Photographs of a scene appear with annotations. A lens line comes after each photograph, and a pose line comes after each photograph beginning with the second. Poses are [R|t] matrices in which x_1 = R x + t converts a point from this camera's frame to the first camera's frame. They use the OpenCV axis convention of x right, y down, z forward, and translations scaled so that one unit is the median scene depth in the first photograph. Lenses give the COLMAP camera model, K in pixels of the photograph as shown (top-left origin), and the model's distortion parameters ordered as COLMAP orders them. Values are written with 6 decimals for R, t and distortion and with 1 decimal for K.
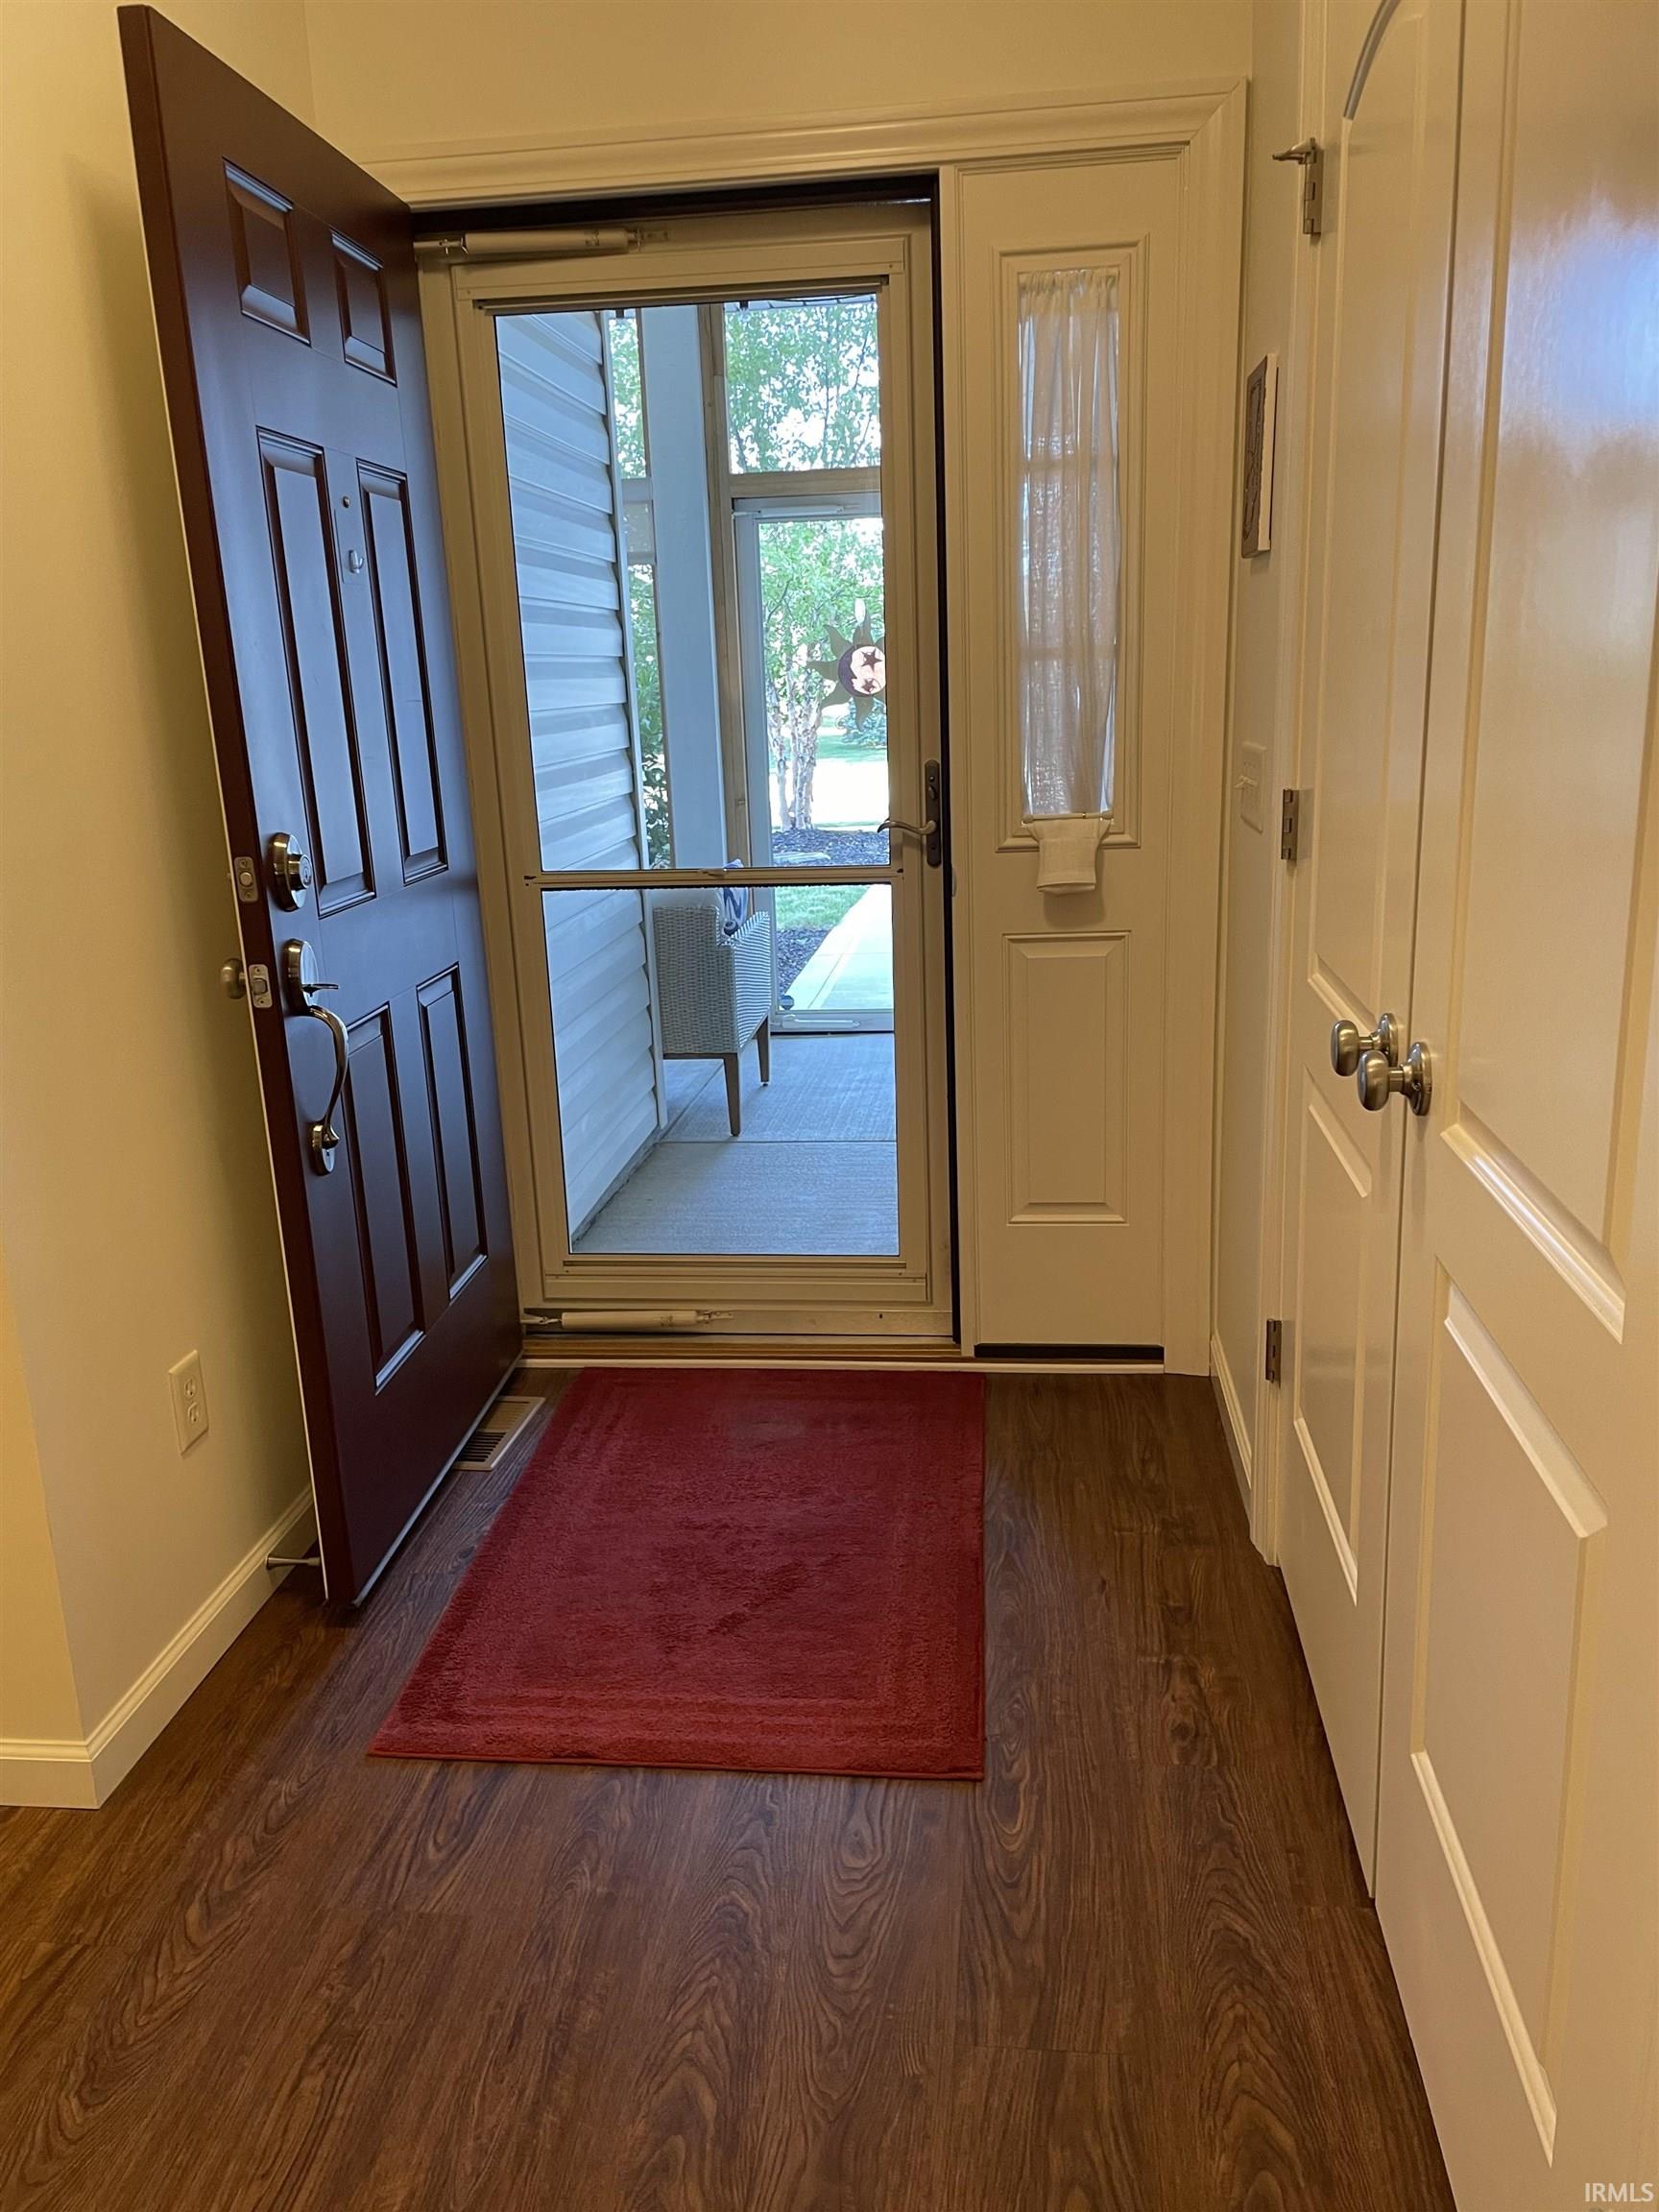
lens RADIAL K [[1666.4, 0, 829.5], [0, 1666.4, 1106.0], [0, 0, 1]] dist [0.103450, -0.132382]
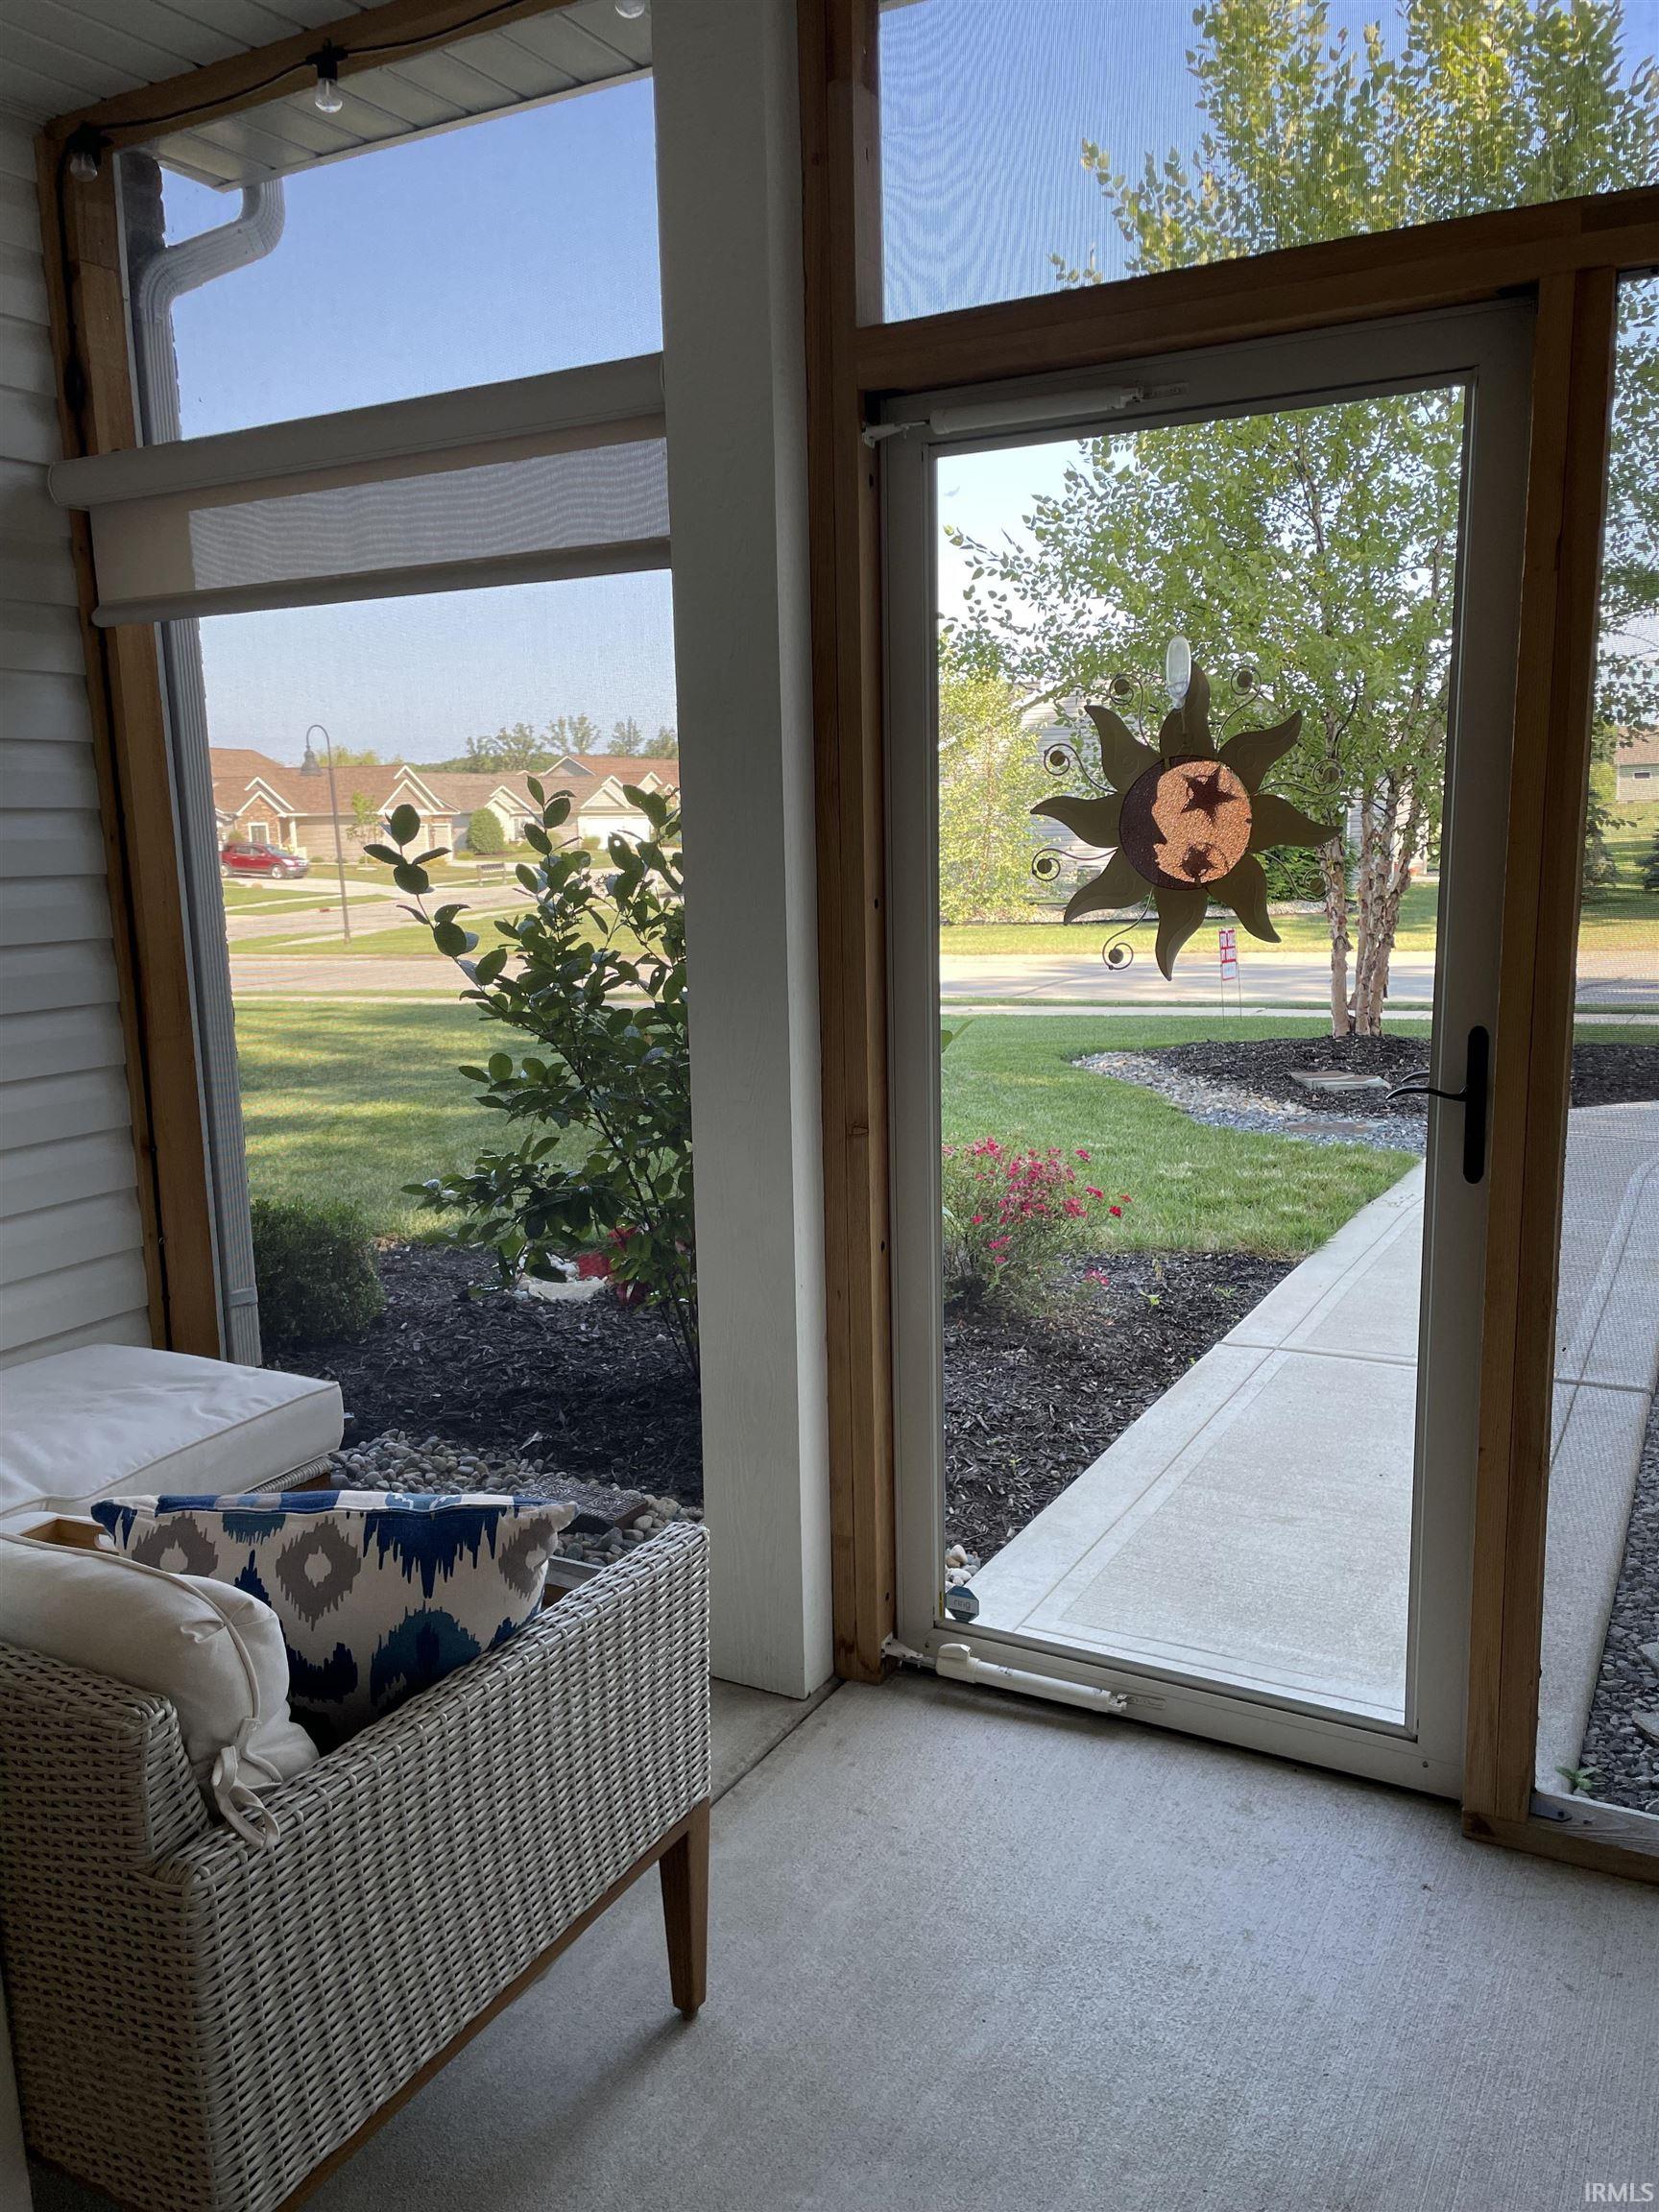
lens RADIAL K [[1666.4, 0, 829.5], [0, 1666.4, 1106.0], [0, 0, 1]] dist [0.103450, -0.132382]
pose [[0.922547, 0.095688, -0.373832, 0.093957], [-0.122978, 0.991160, -0.049786, -0.167348], [0.365763, 0.091903, 0.926159, 0.624814]]
